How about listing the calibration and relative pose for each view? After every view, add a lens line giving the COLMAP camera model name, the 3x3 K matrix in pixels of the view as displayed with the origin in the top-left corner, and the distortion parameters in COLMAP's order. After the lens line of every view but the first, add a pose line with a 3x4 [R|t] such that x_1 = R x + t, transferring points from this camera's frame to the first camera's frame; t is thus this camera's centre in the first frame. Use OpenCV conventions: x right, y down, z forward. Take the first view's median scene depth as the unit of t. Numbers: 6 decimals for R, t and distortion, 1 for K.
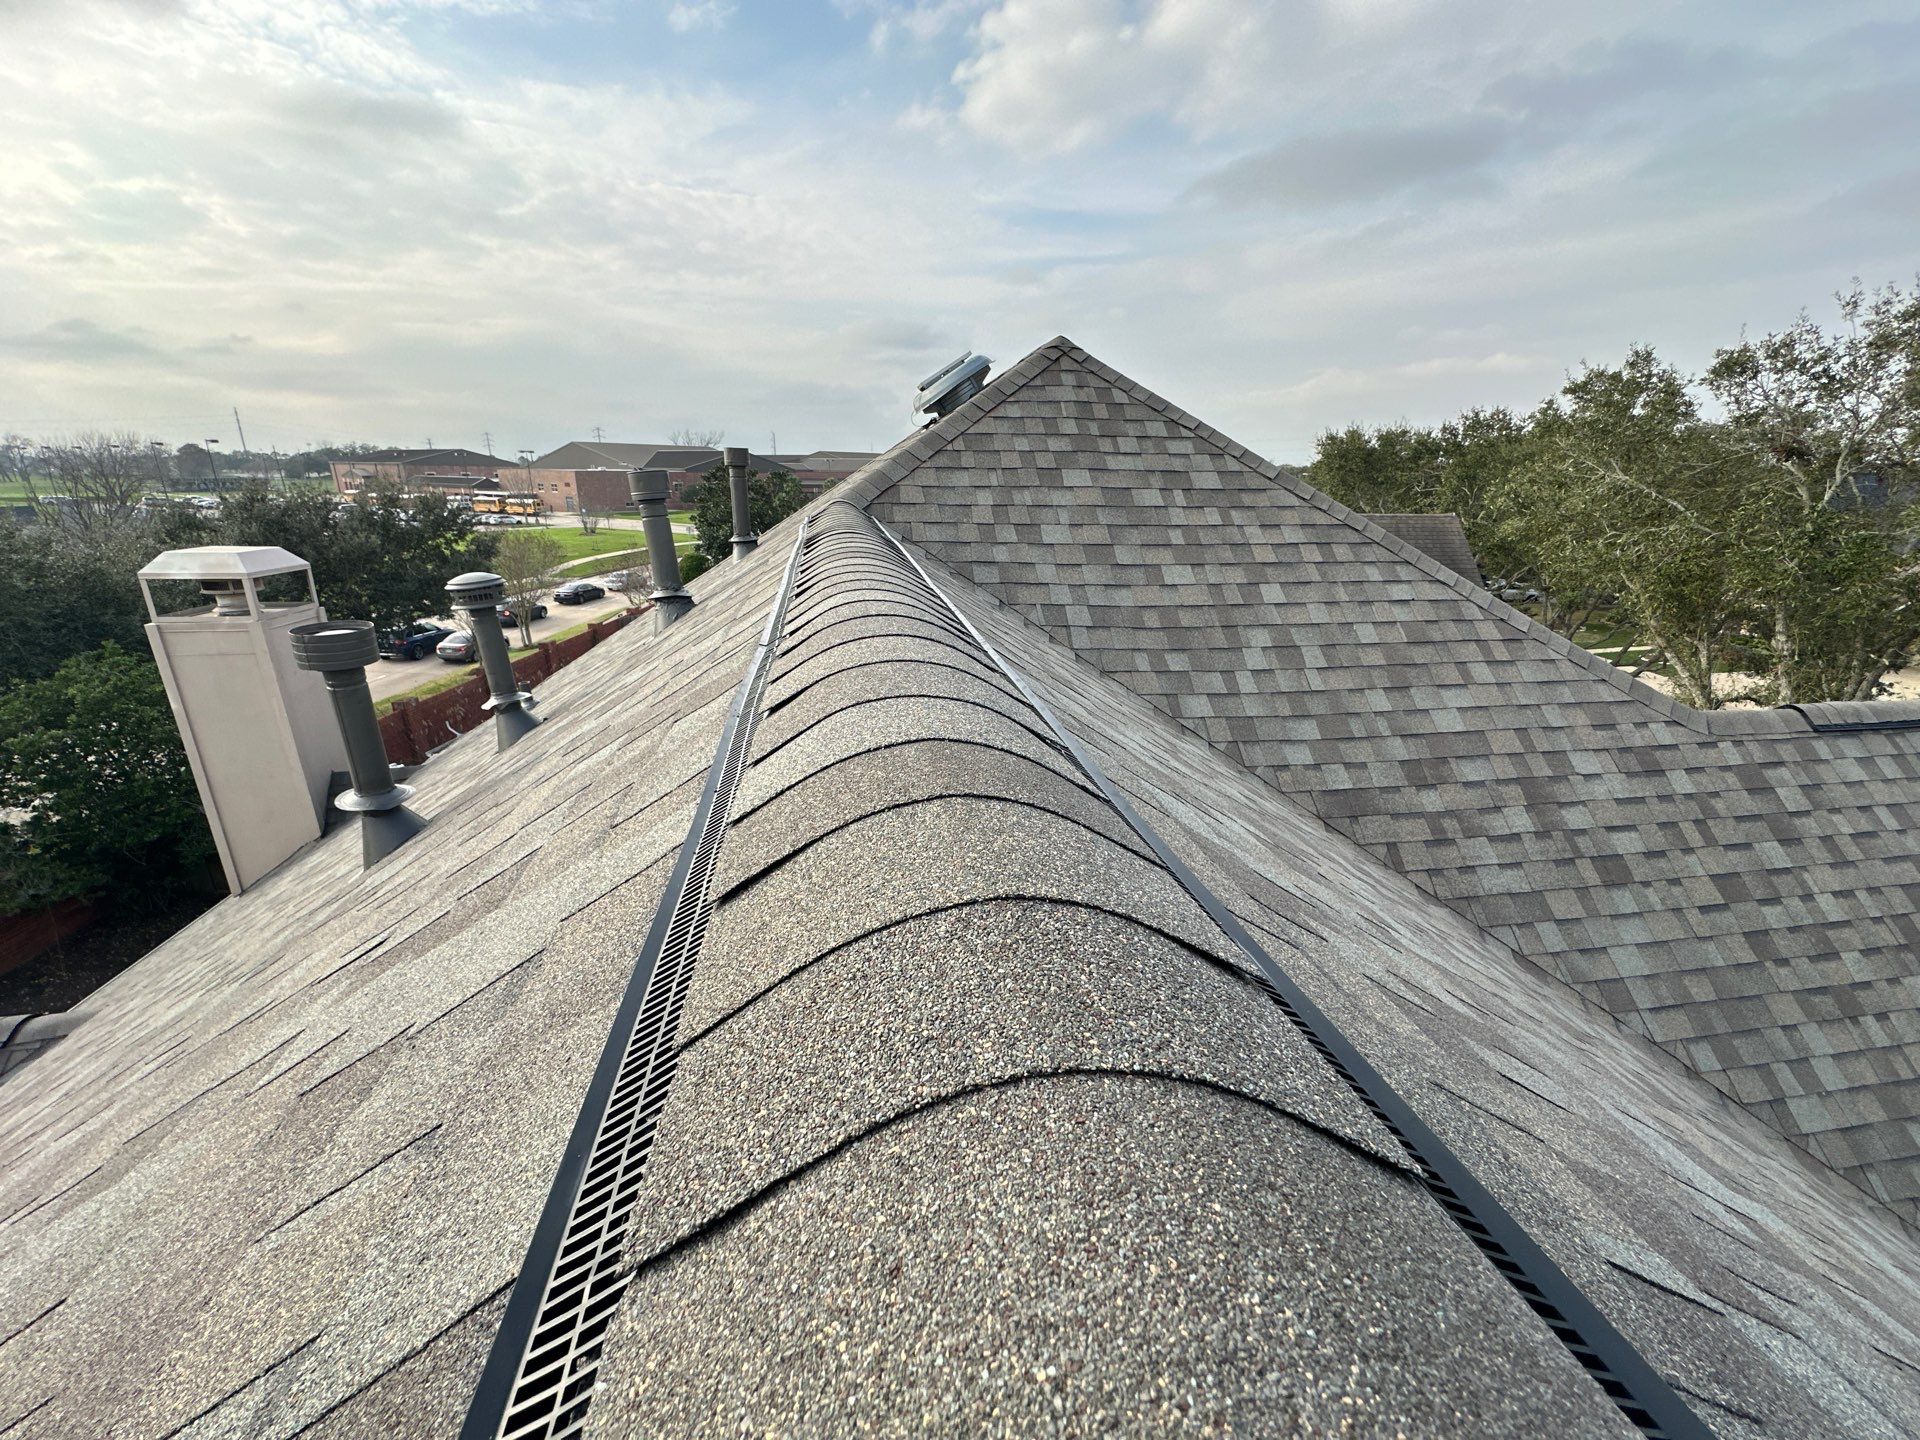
lens RADIAL K [[762.2, 0, 960.3], [0, 762.2, 723.3], [0, 0, 1]] dist [-0.000688, -0.000089]
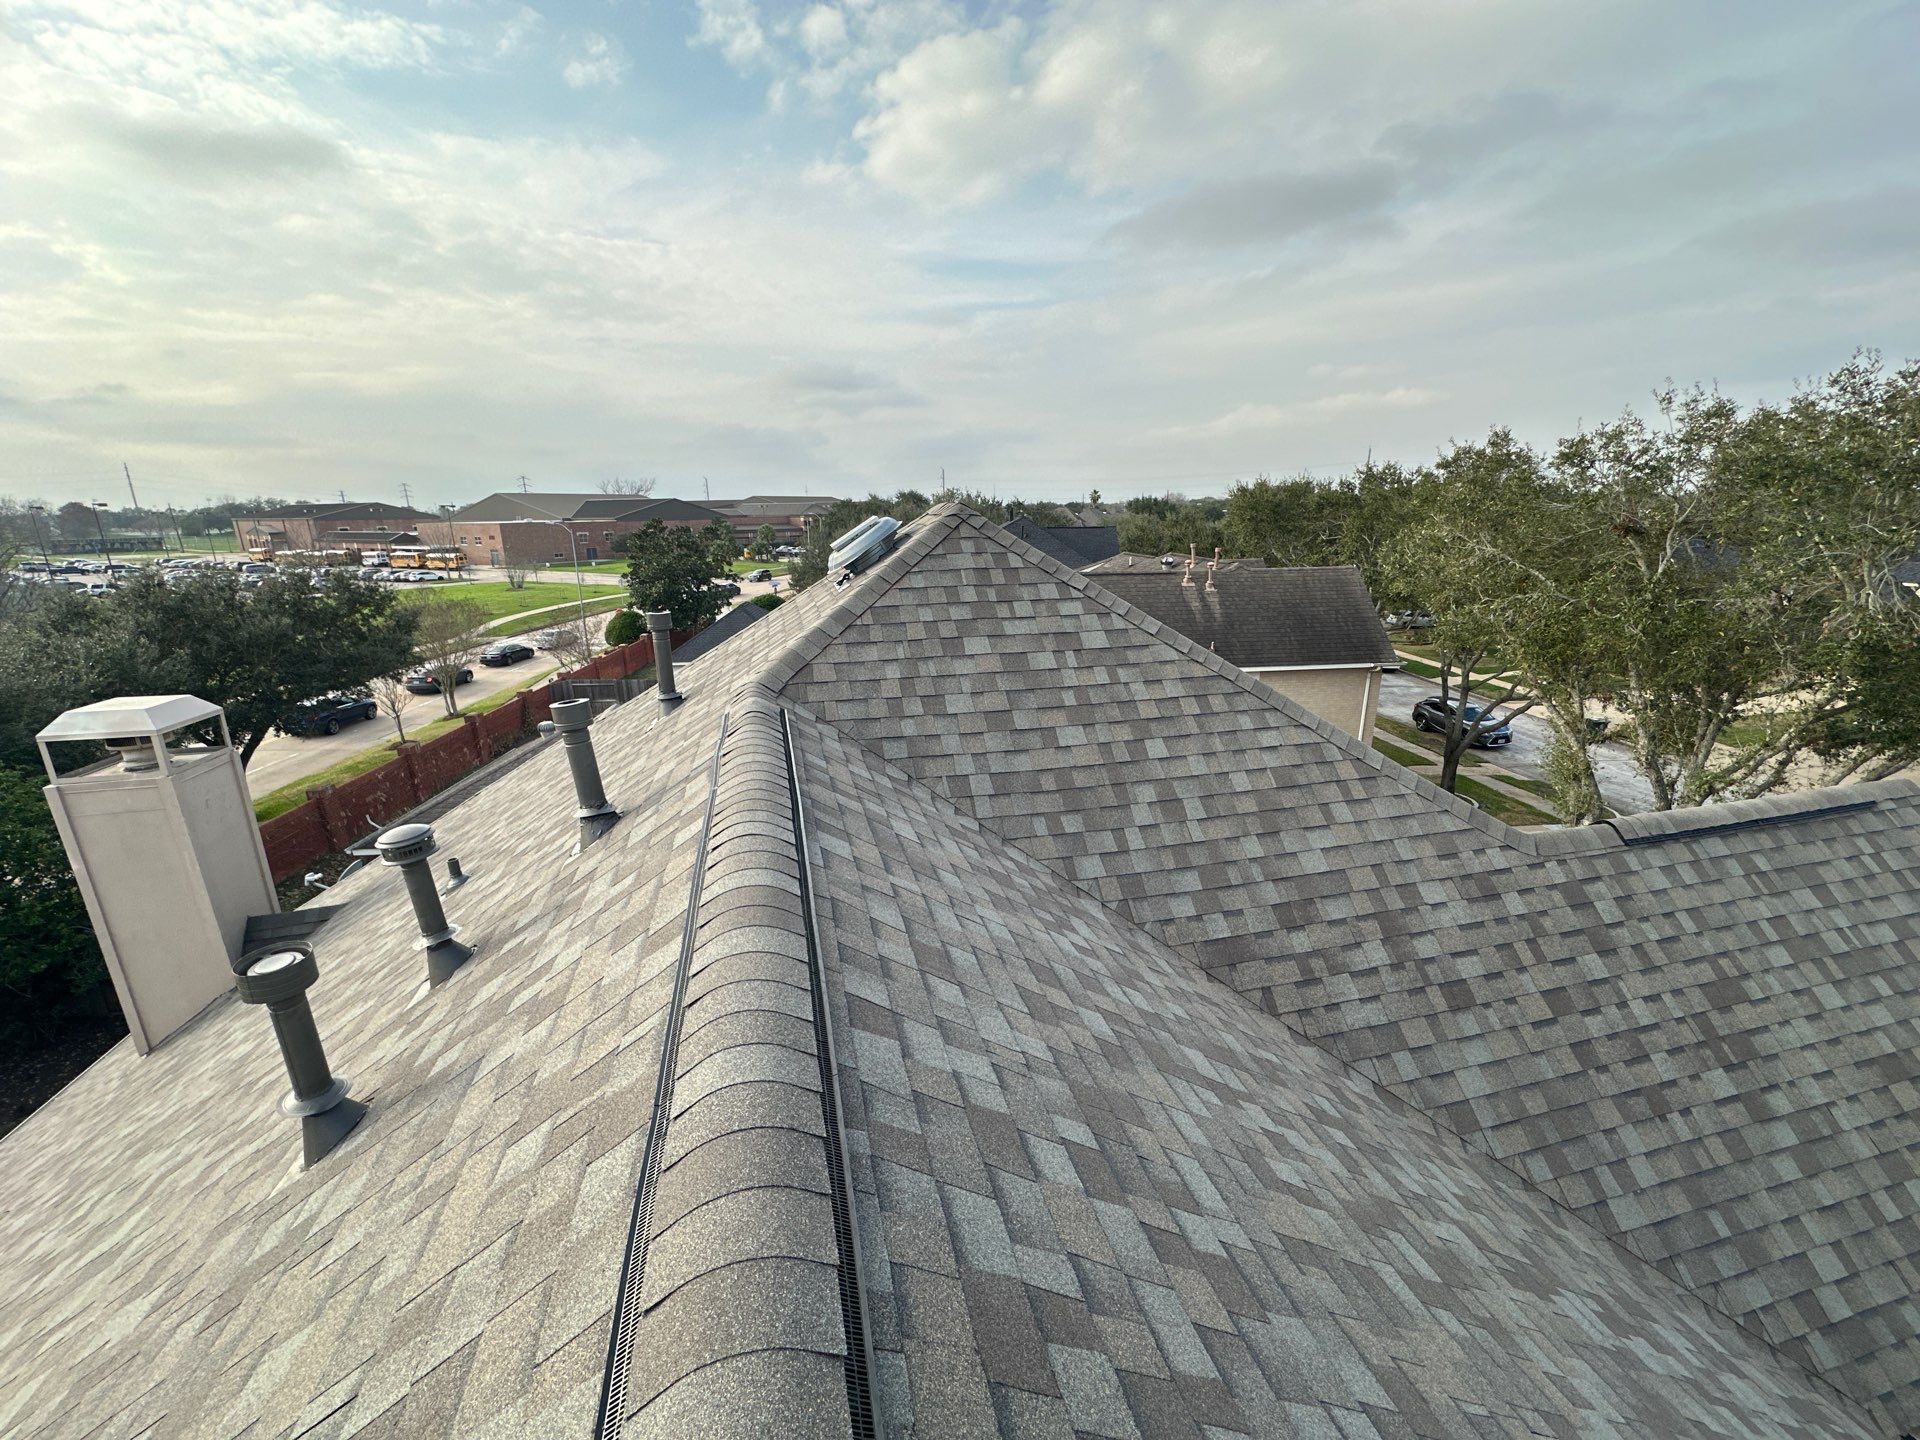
lens RADIAL K [[762.2, 0, 960.3], [0, 762.2, 723.3], [0, 0, 1]] dist [-0.000688, -0.000089]
pose [[0.996452, -0.044285, 0.071574, 0.050112], [0.047365, 0.997998, -0.041915, -0.181565], [-0.069575, 0.045156, 0.996554, -0.089074]]
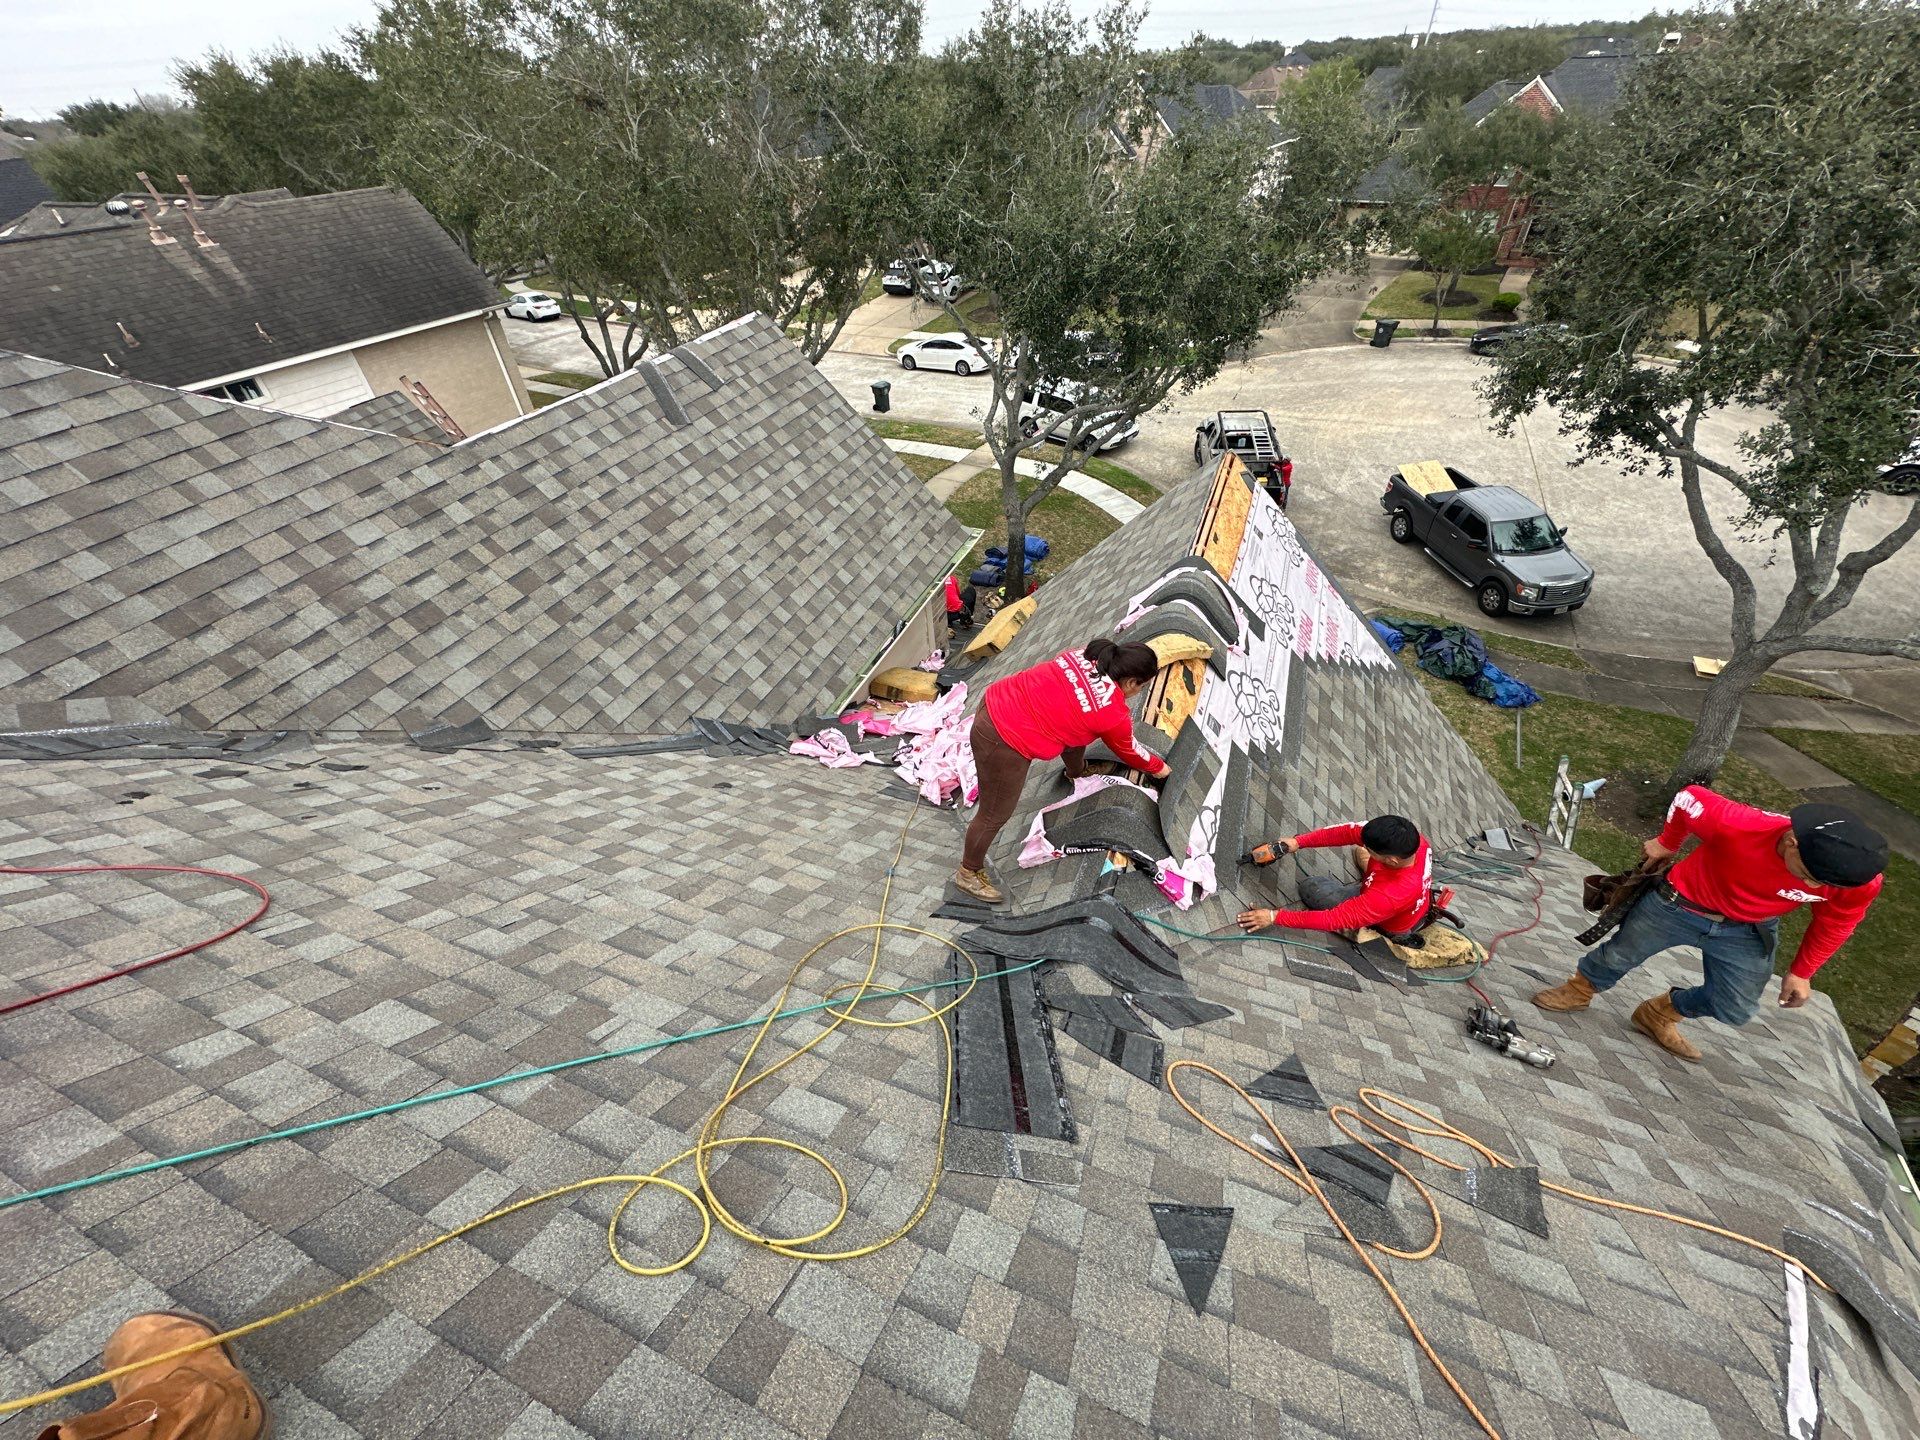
lens RADIAL K [[768.3, 0, 960.9], [0, 768.3, 722.5], [0, 0, 1]] dist [-0.001530, -0.000033]
pose [[0.522469, -0.579787, 0.625199, 0.408500], [0.316853, 0.812747, 0.488923, 0.004959], [-0.791600, -0.057352, 0.608343, -0.372643]]
